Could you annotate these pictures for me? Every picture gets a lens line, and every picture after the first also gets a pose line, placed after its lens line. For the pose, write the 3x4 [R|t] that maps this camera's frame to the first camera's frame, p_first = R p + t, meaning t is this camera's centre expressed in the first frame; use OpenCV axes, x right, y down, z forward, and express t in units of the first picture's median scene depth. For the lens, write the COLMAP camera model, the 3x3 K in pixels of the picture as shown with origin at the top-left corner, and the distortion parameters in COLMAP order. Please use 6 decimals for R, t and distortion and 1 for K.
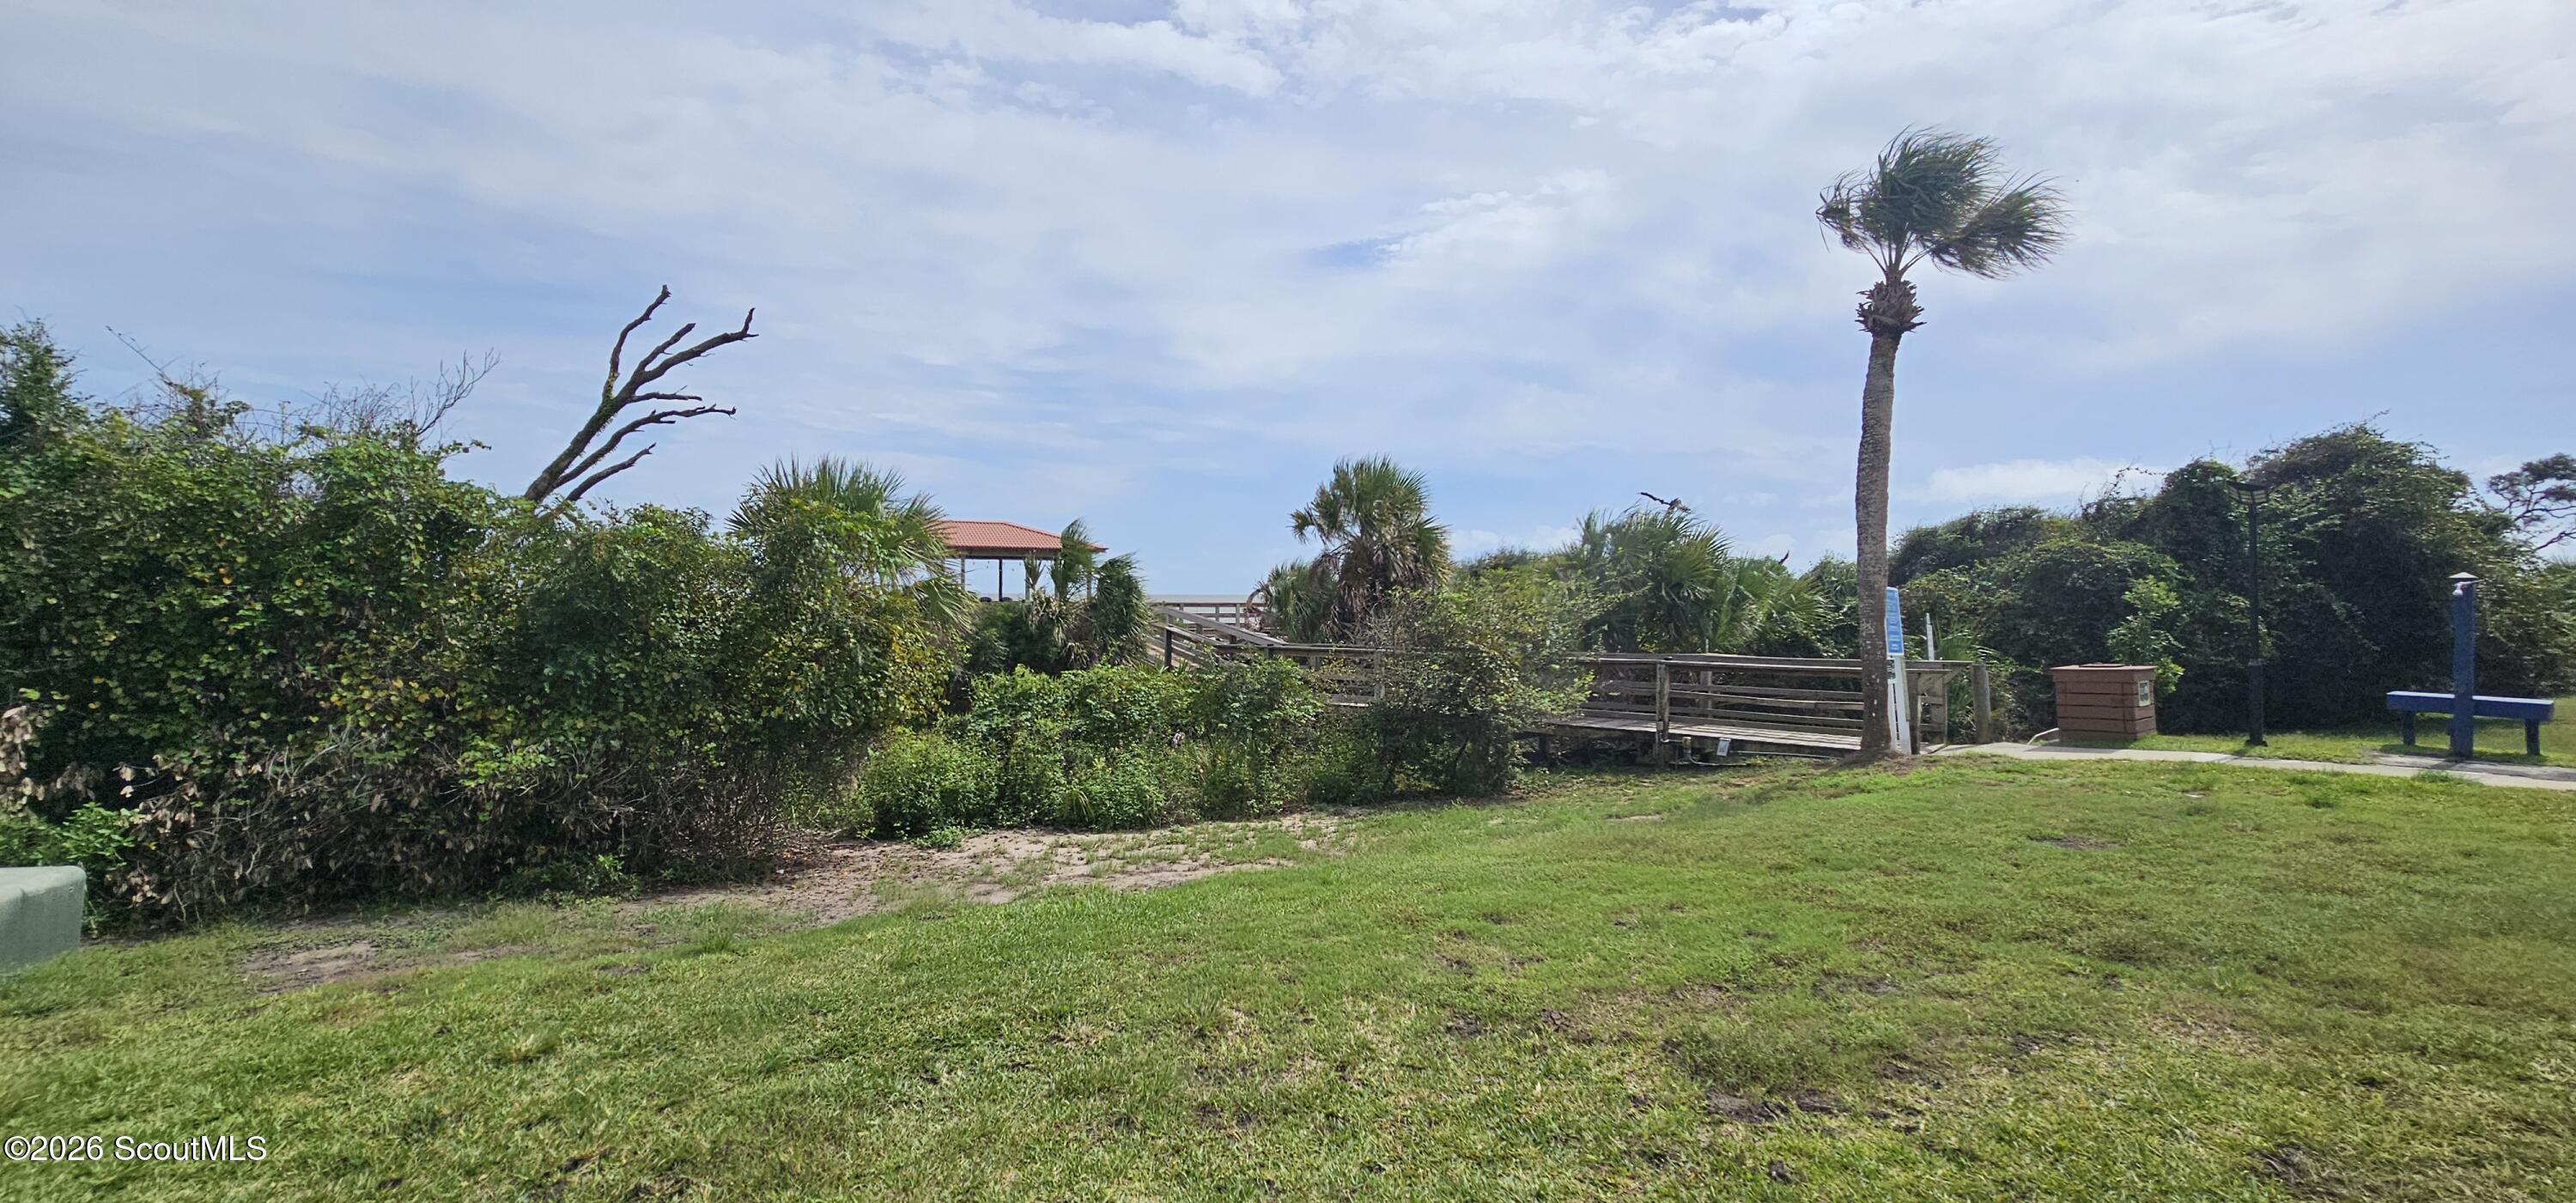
lens RADIAL K [[1059.7, 0, 1299.0], [0, 1059.7, 606.3], [0, 0, 1]] dist [-0.005656, 0.002744]
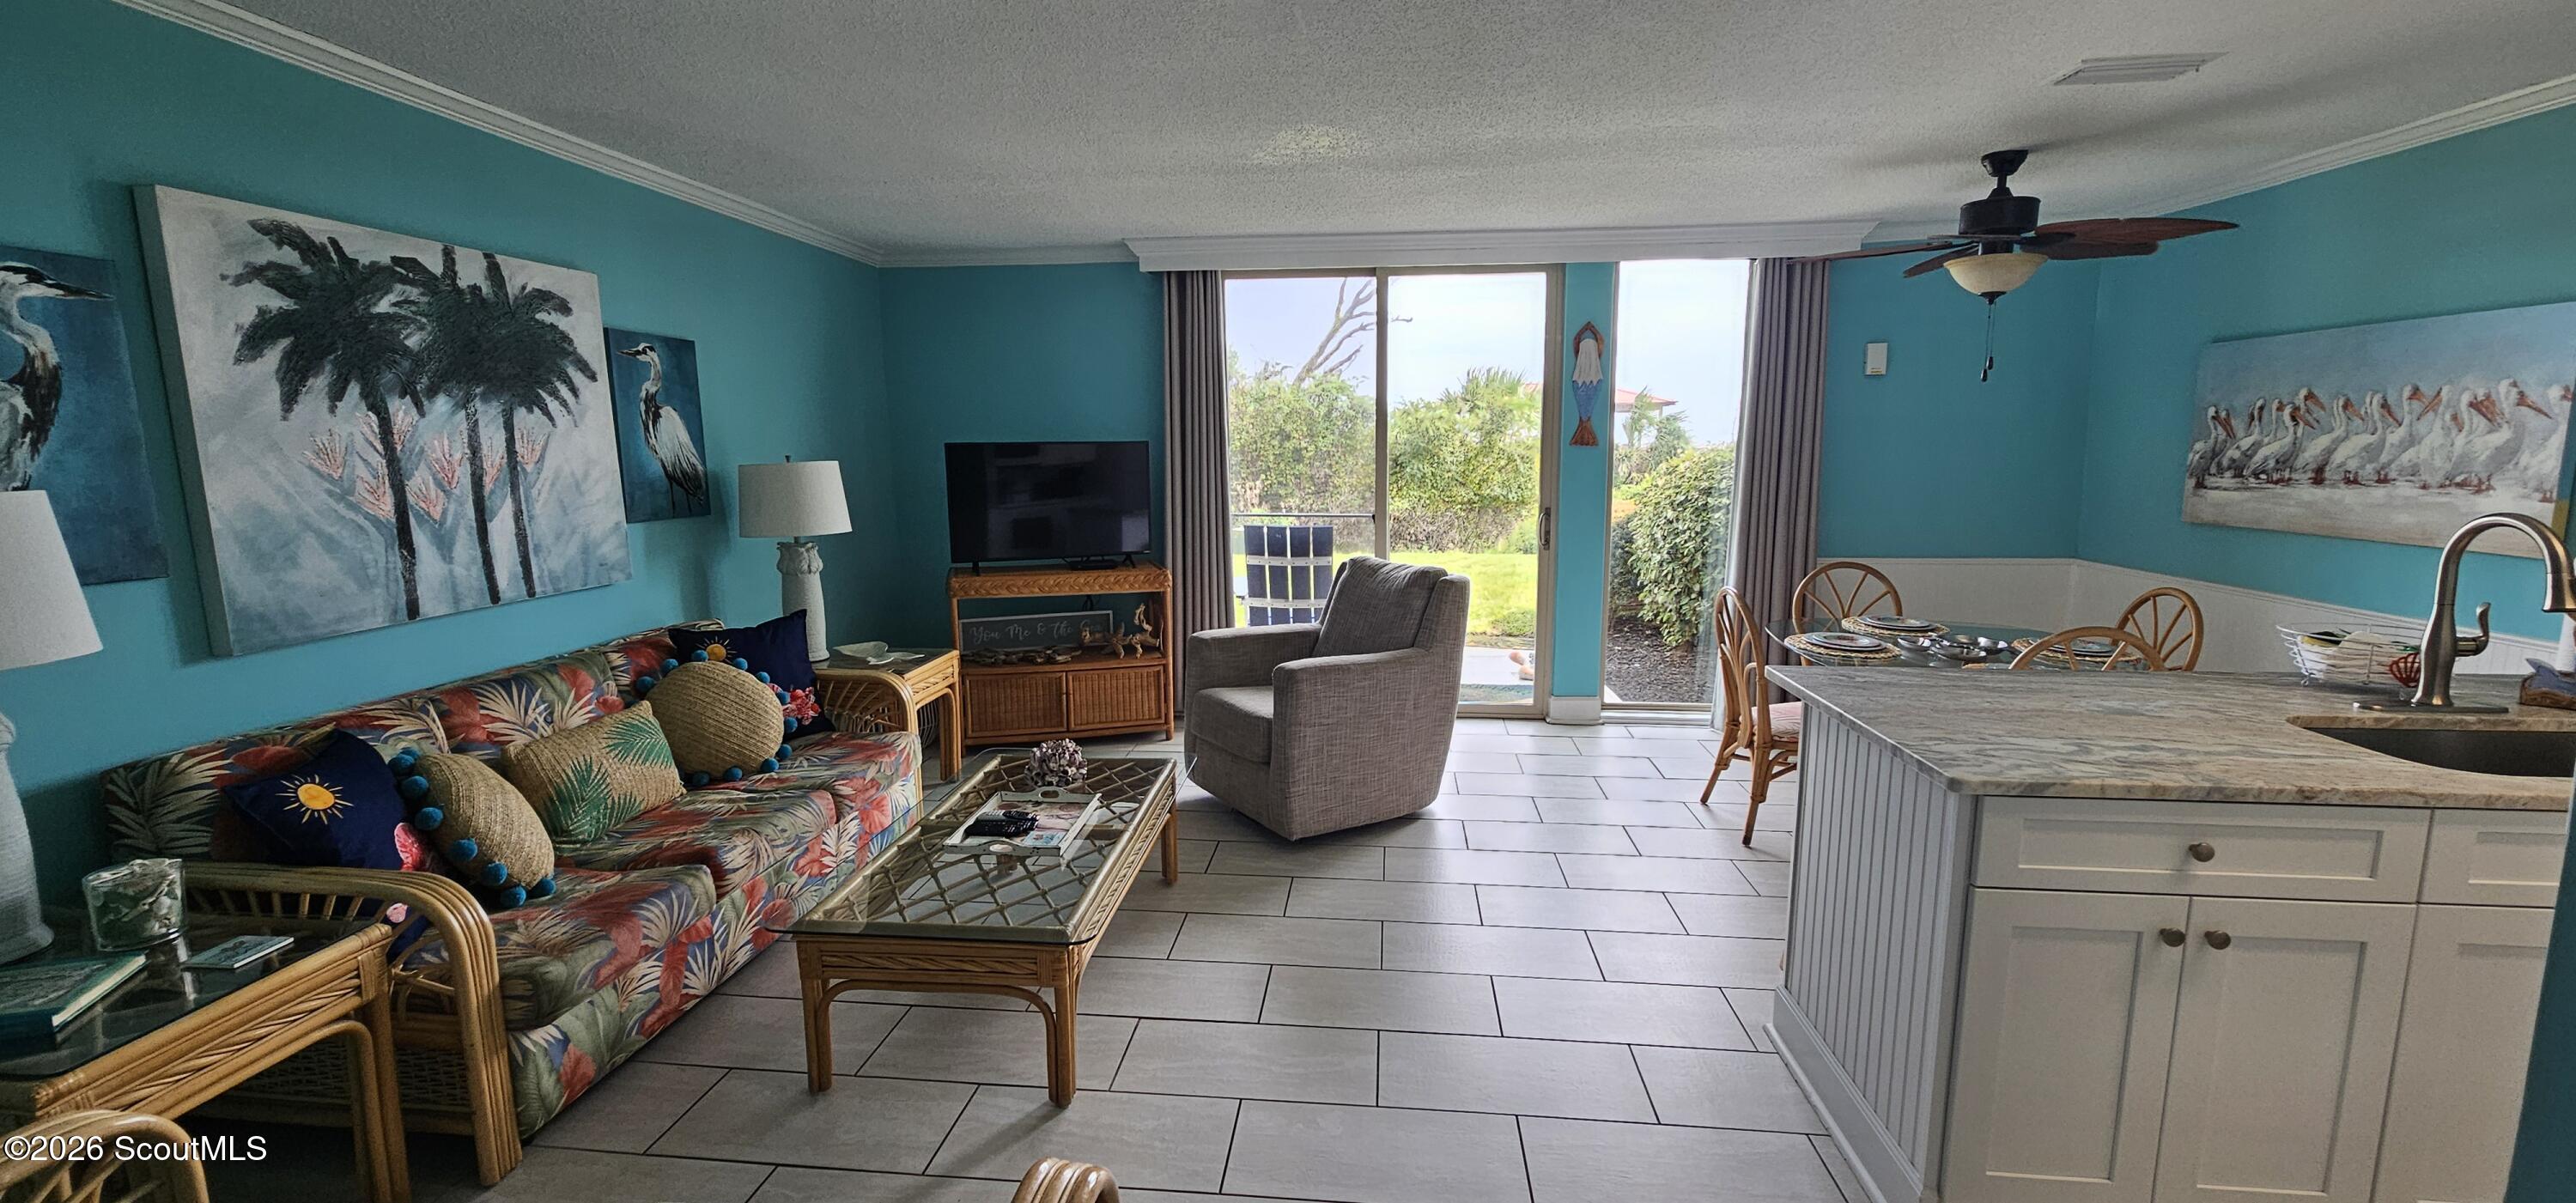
lens RADIAL K [[1059.7, 0, 1281.4], [0, 1059.7, 599.8], [0, 0, 1]] dist [-0.005656, 0.002744]
pose [[0.852126, 0.063205, -0.519506, 0.246372], [0.006943, 0.991227, 0.131985, 0.020008], [0.523291, -0.116075, 0.844212, -0.887404]]
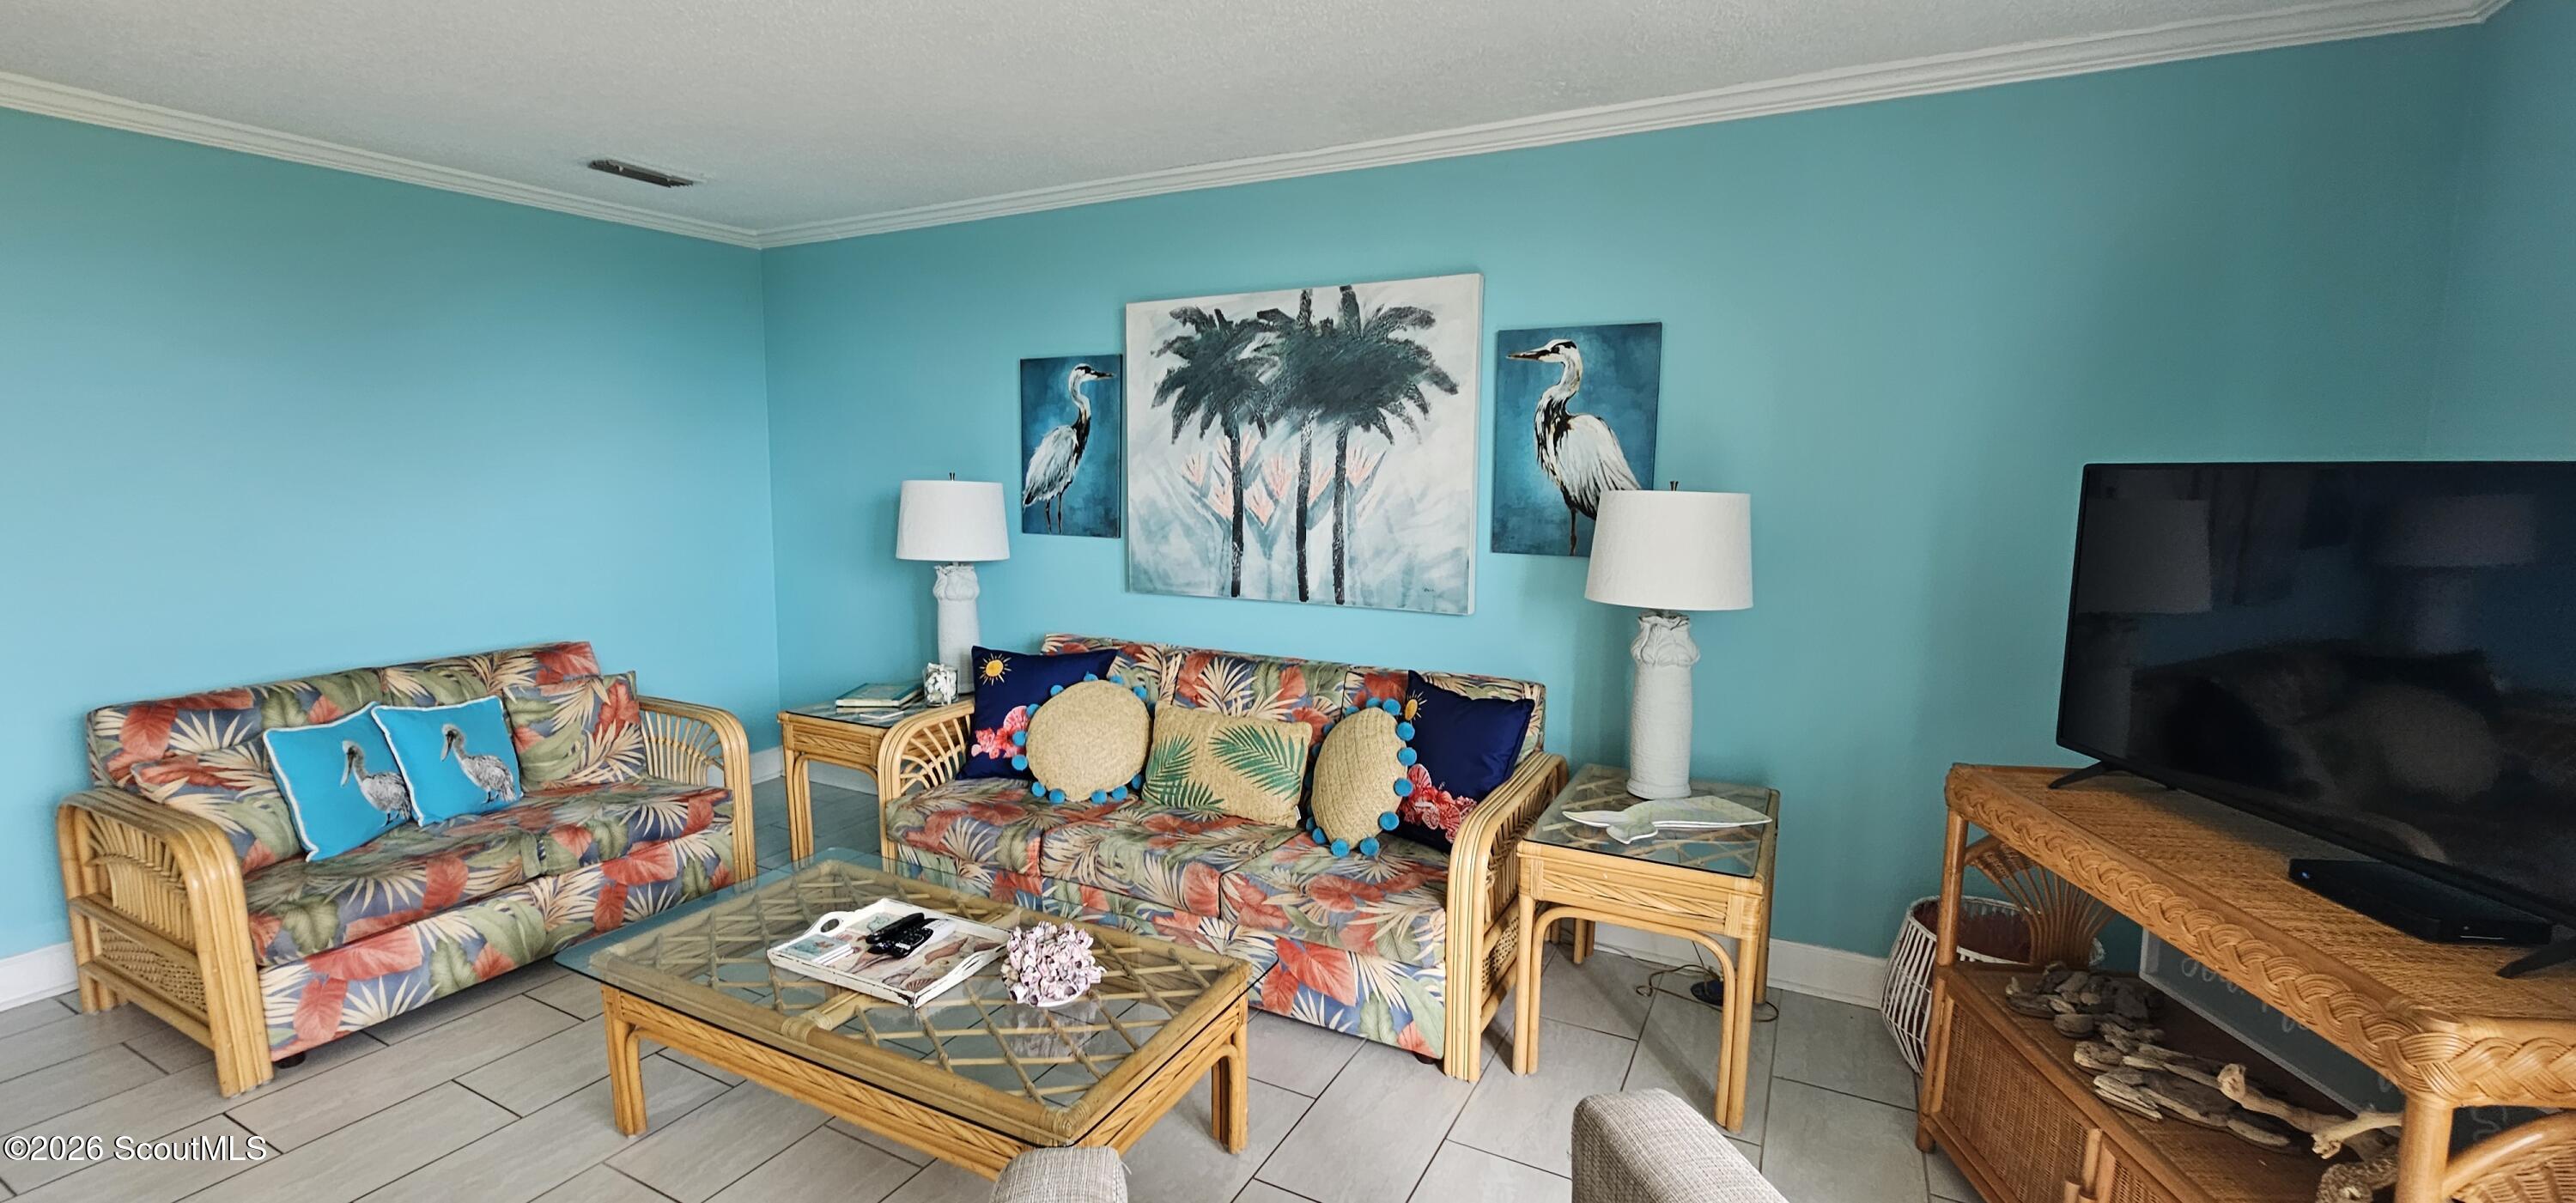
lens RADIAL K [[1059.7, 0, 1277.1], [0, 1059.7, 604.1], [0, 0, 1]] dist [-0.005656, 0.002744]
pose [[-0.805118, 0.065180, -0.589522, 0.117076], [-0.019520, 0.990493, 0.136171, 0.014057], [0.592793, 0.121141, -0.796192, -0.507593]]
